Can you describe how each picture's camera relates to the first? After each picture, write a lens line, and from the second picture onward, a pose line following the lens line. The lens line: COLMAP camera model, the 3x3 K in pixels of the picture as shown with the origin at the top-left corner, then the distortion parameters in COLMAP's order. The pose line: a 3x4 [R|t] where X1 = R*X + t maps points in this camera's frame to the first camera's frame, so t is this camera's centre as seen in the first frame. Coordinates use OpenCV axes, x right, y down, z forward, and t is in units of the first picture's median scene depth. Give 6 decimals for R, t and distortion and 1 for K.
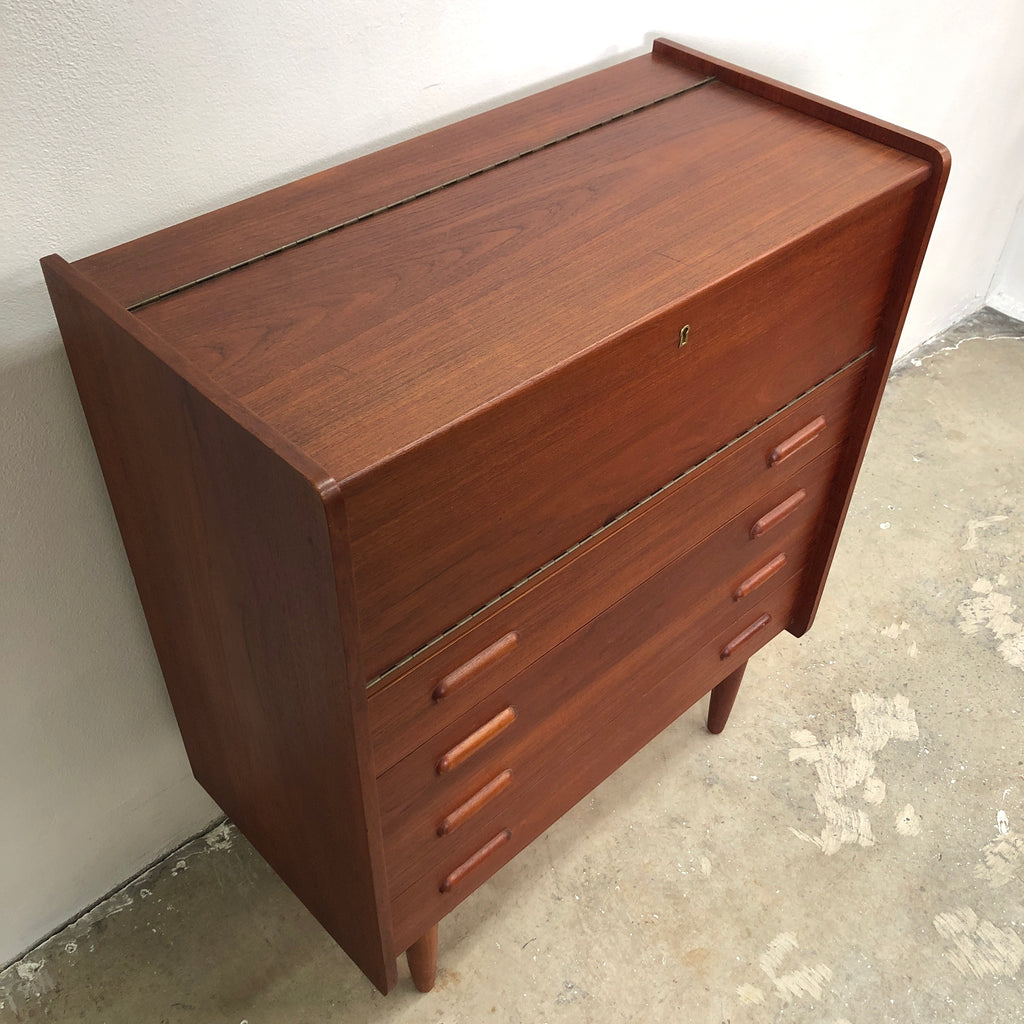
lens RADIAL K [[1118.1, 0, 515.0], [0, 1118.1, 515.5], [0, 0, 1]] dist [-0.003839, 0.038992]
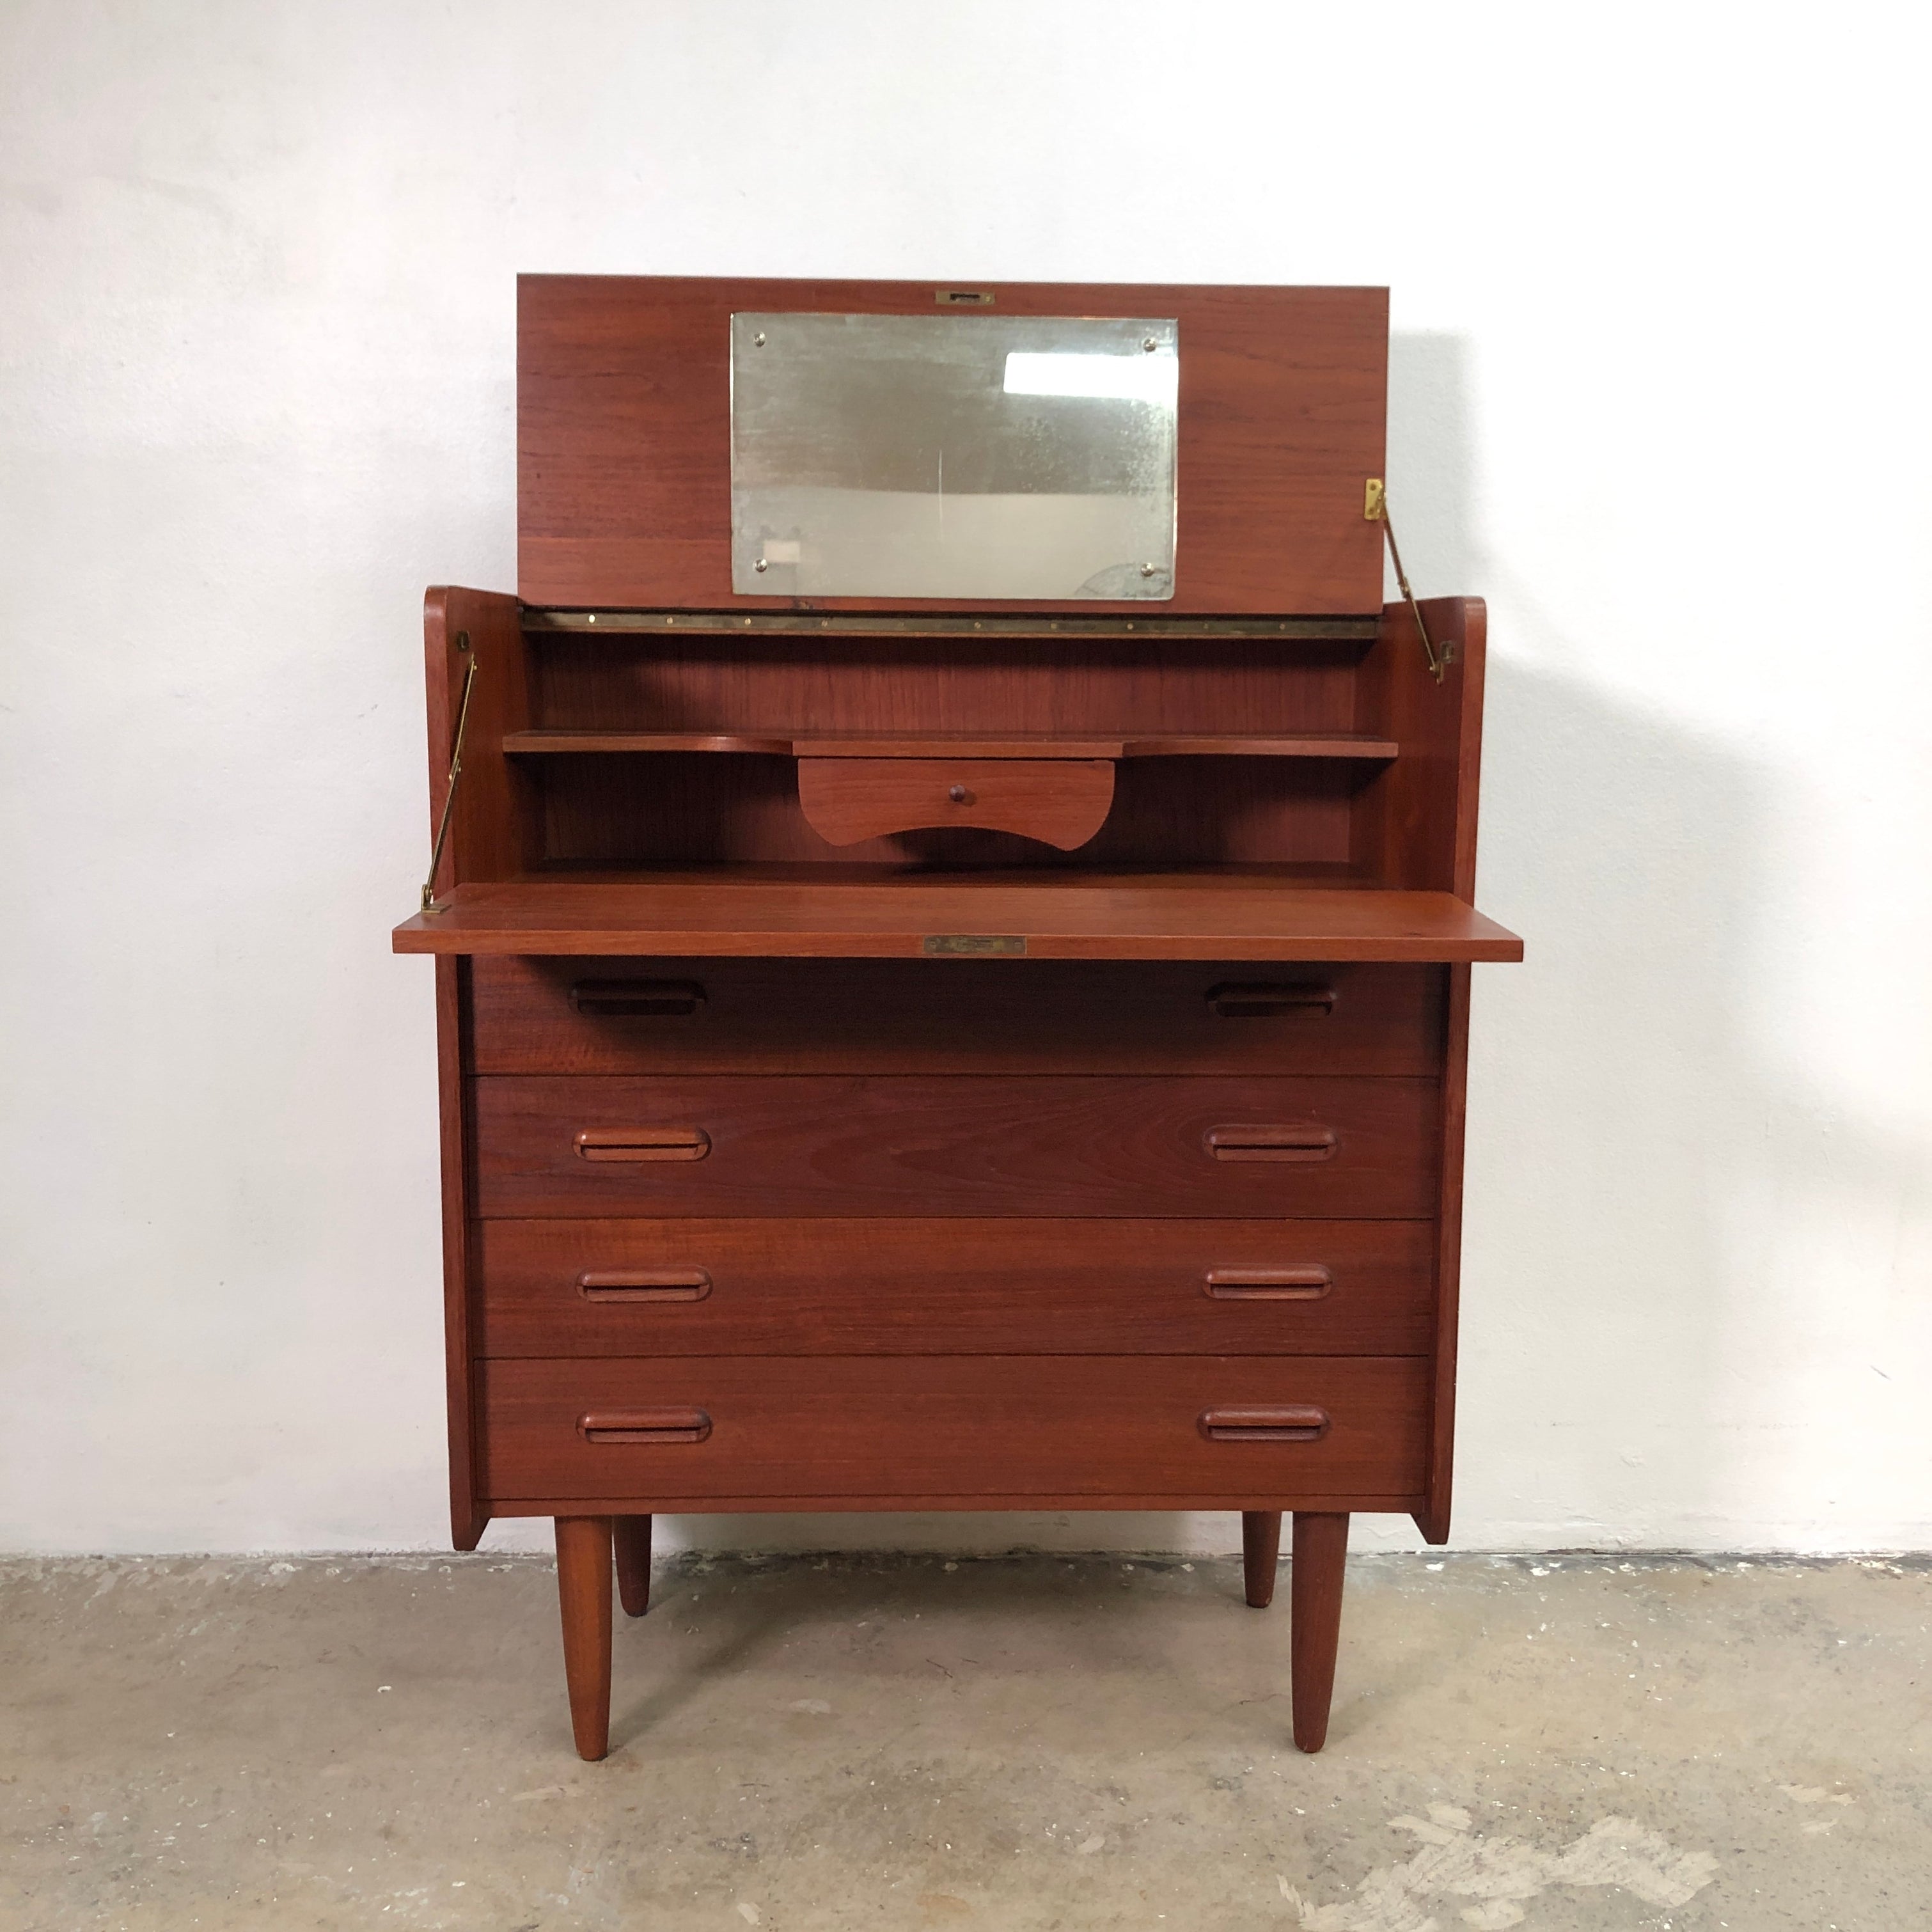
lens RADIAL K [[2109.6, 0, 971.7], [0, 2109.6, 972.7], [0, 0, 1]] dist [-0.003839, 0.038992]
pose [[0.746070, 0.086113, -0.660276, 0.724225], [-0.446212, 0.800674, -0.399769, 0.387534], [0.494241, 0.592879, 0.635784, 0.067860]]
